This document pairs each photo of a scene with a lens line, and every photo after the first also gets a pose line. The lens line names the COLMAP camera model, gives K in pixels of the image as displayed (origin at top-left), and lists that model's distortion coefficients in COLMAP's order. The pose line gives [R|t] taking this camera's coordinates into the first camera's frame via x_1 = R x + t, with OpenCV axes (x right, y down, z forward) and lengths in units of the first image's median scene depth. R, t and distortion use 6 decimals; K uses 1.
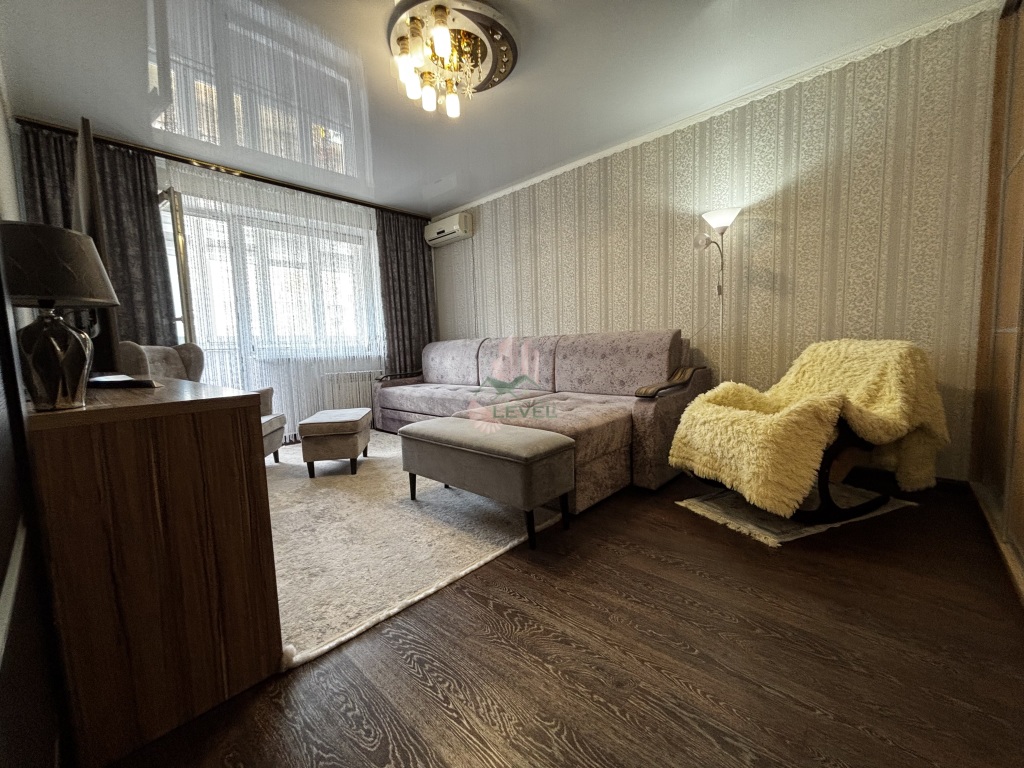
lens RADIAL K [[411.8, 0, 517.8], [0, 411.8, 384.5], [0, 0, 1]] dist [-0.003537, 0.000697]
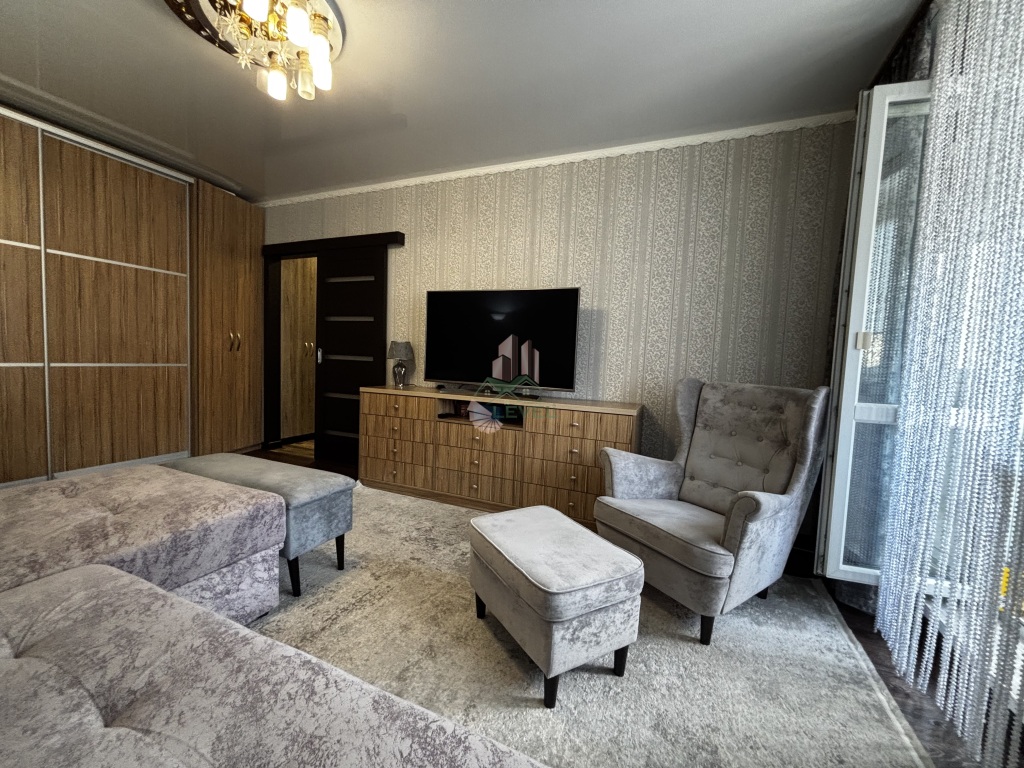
lens RADIAL K [[411.8, 0, 509.1], [0, 411.8, 385.3], [0, 0, 1]] dist [-0.003537, 0.000697]
pose [[-0.945850, 0.013973, -0.324303, -0.211144], [-0.042025, 0.985394, 0.165026, -0.160483], [0.321872, 0.169719, -0.931447, 1.242484]]
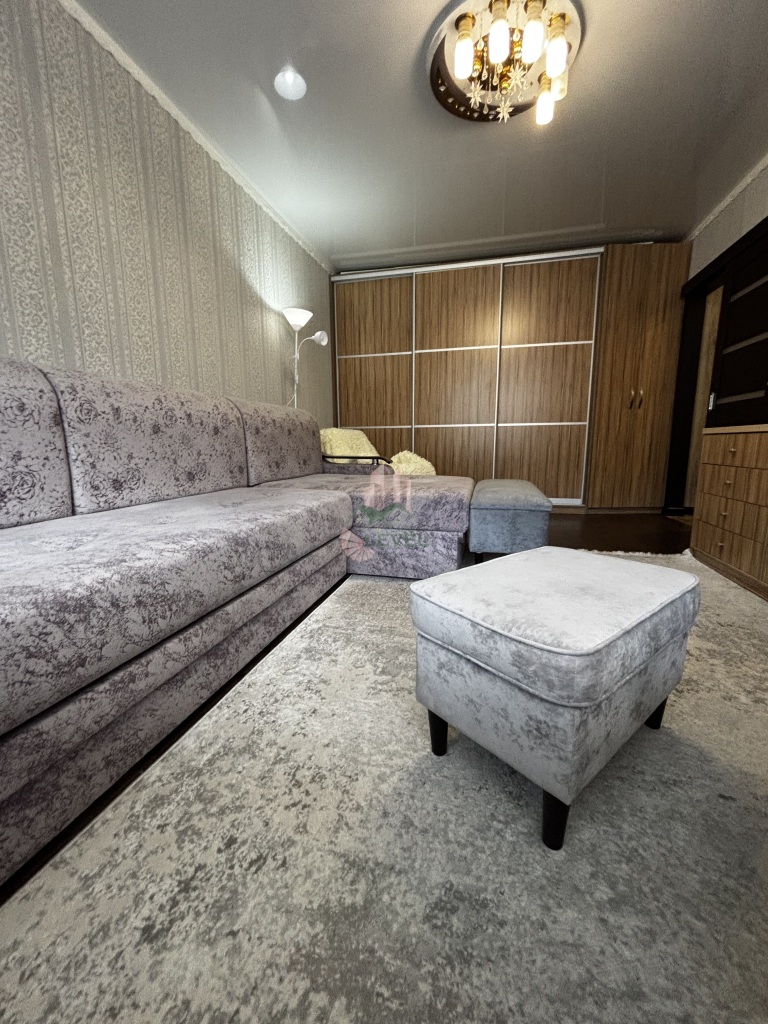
lens RADIAL K [[411.8, 0, 382.8], [0, 411.8, 512.7], [0, 0, 1]] dist [-0.003537, 0.000697]
pose [[-0.464162, -0.115531, 0.878184, -0.564758], [0.103289, 0.977633, 0.183207, -0.037031], [-0.879708, 0.175744, -0.441847, 1.093892]]
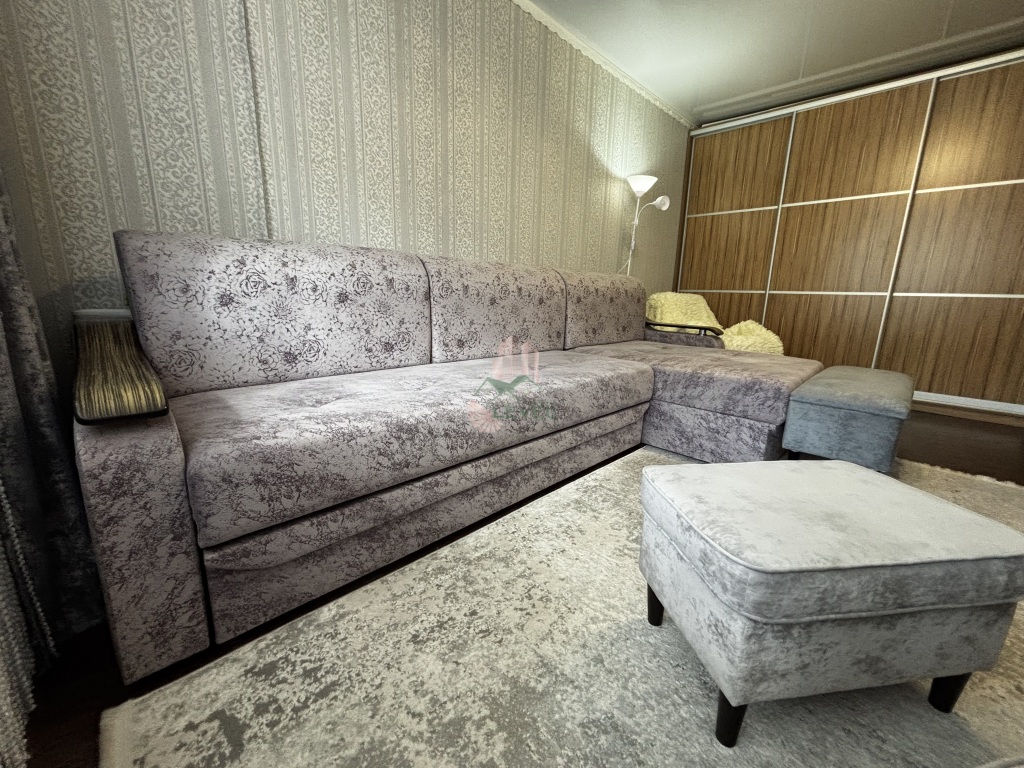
lens RADIAL K [[411.8, 0, 508.9], [0, 411.8, 385.3], [0, 0, 1]] dist [-0.003537, 0.000697]
pose [[0.047379, -0.185444, 0.981512, -0.625901], [0.065151, 0.981097, 0.182221, -0.057422], [-0.996750, 0.055313, 0.058565, 1.046546]]
